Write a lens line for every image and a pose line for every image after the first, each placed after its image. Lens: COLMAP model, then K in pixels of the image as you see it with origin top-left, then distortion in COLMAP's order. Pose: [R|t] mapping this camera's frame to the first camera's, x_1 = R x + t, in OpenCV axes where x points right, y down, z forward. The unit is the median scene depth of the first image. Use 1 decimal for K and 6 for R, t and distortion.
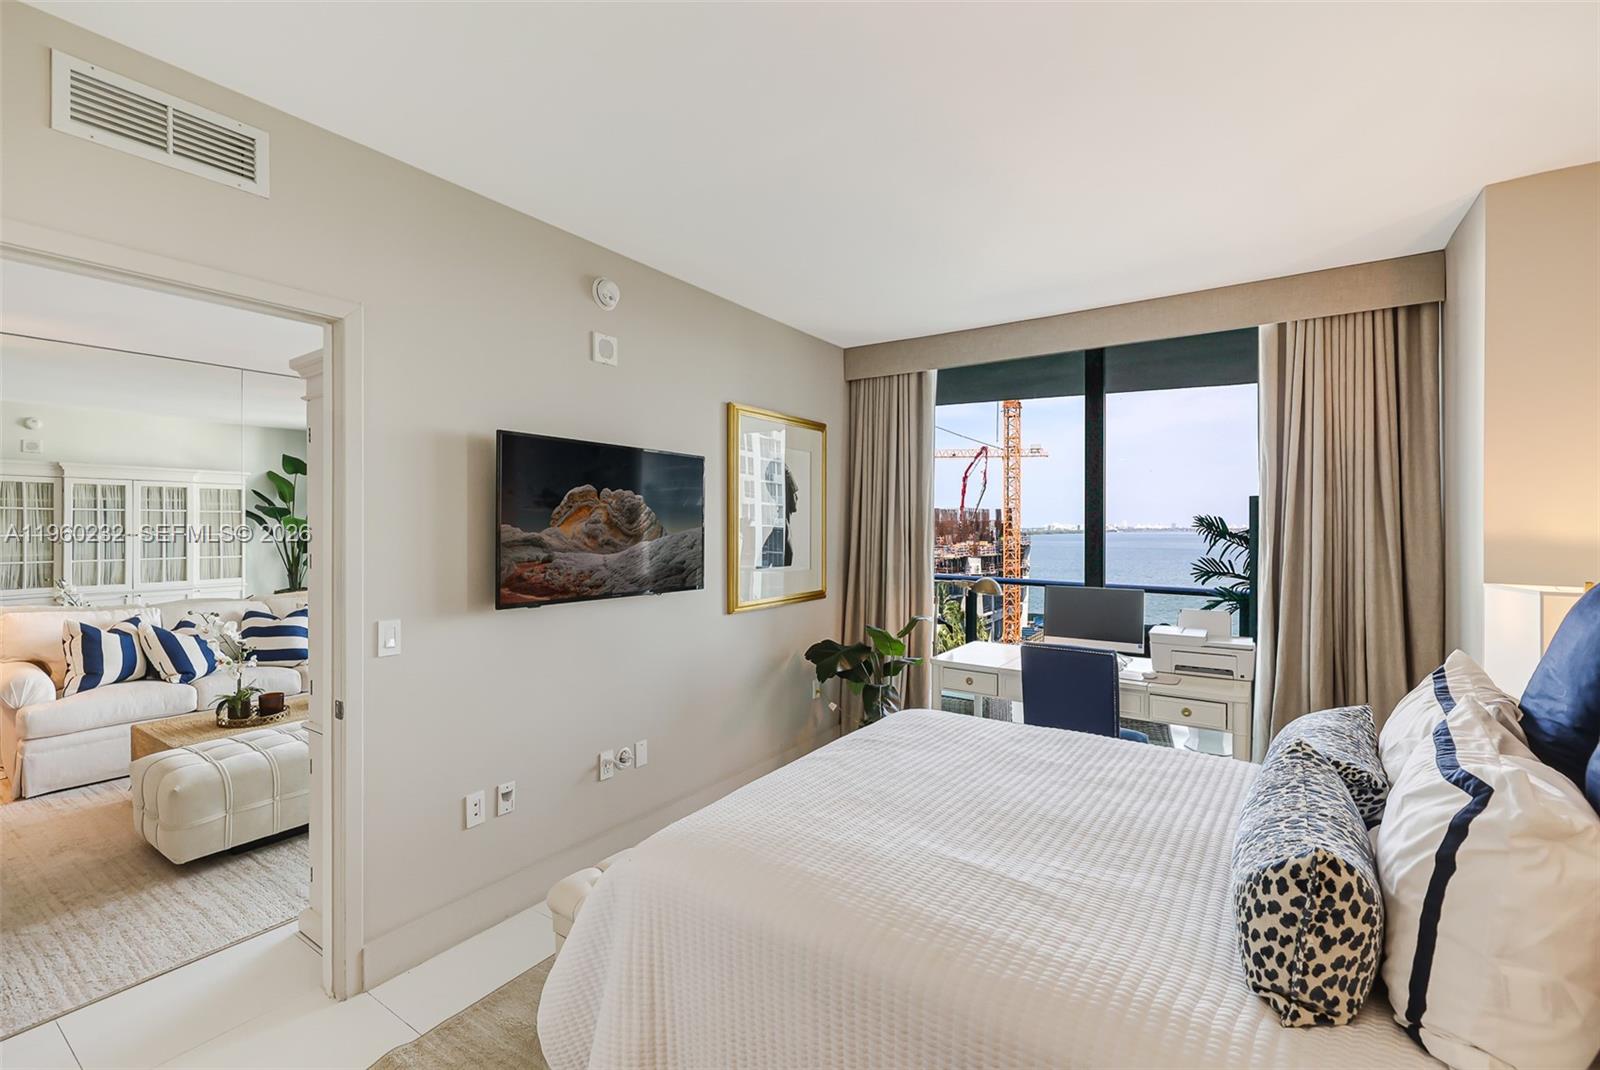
lens RADIAL K [[682.9, 0, 804.2], [0, 682.9, 529.8], [0, 0, 1]] dist [0.000419, 0.000022]
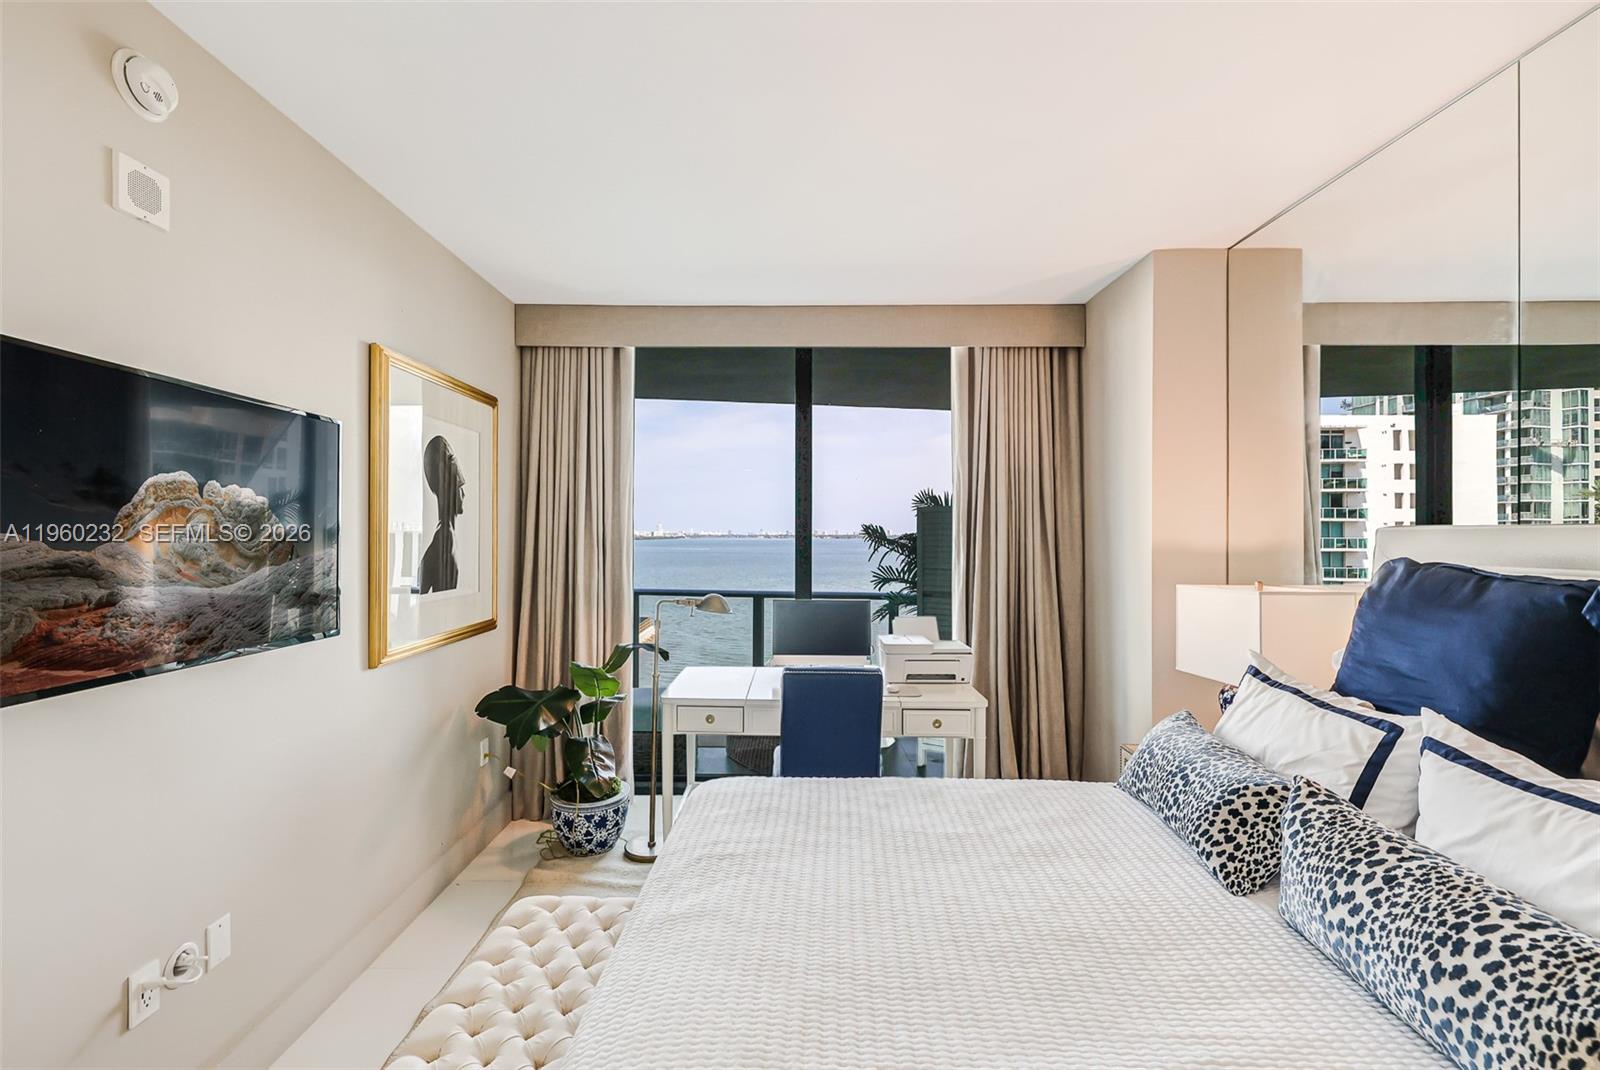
lens RADIAL K [[680.8, 0, 789.1], [0, 680.8, 535.1], [0, 0, 1]] dist [0.001294, -0.000183]
pose [[0.842226, 0.000829, 0.539124, -0.124280], [-0.000273, 0.999999, -0.001111, -0.003084], [-0.539125, 0.000789, 0.842226, 0.237989]]
